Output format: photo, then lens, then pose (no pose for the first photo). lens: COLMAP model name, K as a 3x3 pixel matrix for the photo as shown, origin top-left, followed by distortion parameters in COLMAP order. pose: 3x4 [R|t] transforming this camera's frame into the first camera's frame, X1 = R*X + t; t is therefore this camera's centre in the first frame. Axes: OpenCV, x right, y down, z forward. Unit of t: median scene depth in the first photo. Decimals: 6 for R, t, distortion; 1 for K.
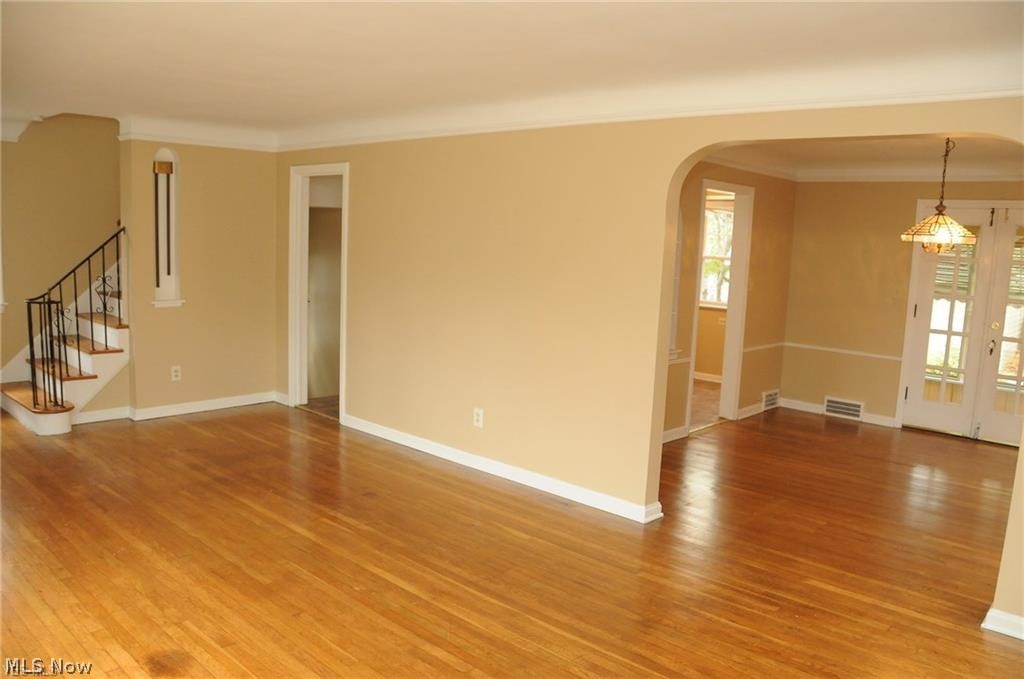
lens RADIAL K [[789.9, 0, 509.1], [0, 789.9, 340.6], [0, 0, 1]] dist [-0.115847, 0.021044]
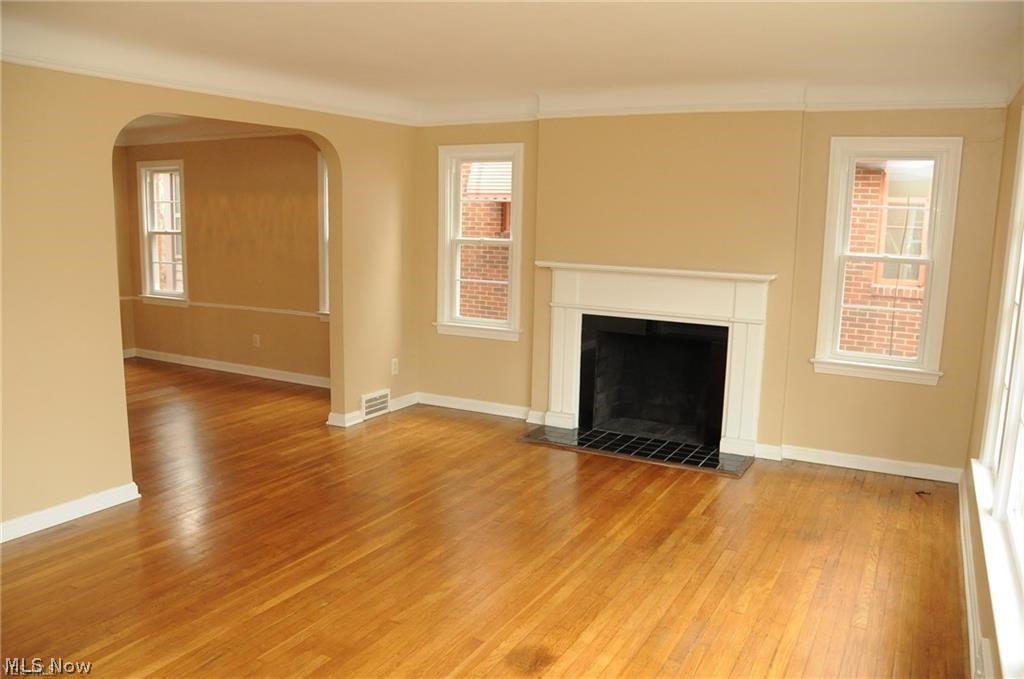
lens RADIAL K [[789.9, 0, 508.8], [0, 789.9, 343.1], [0, 0, 1]] dist [-0.115847, 0.021044]
pose [[-0.248331, -0.195424, 0.948758, -1.002743], [0.102399, 0.968654, 0.226325, -0.151783], [-0.963248, 0.153356, -0.220535, 0.905562]]
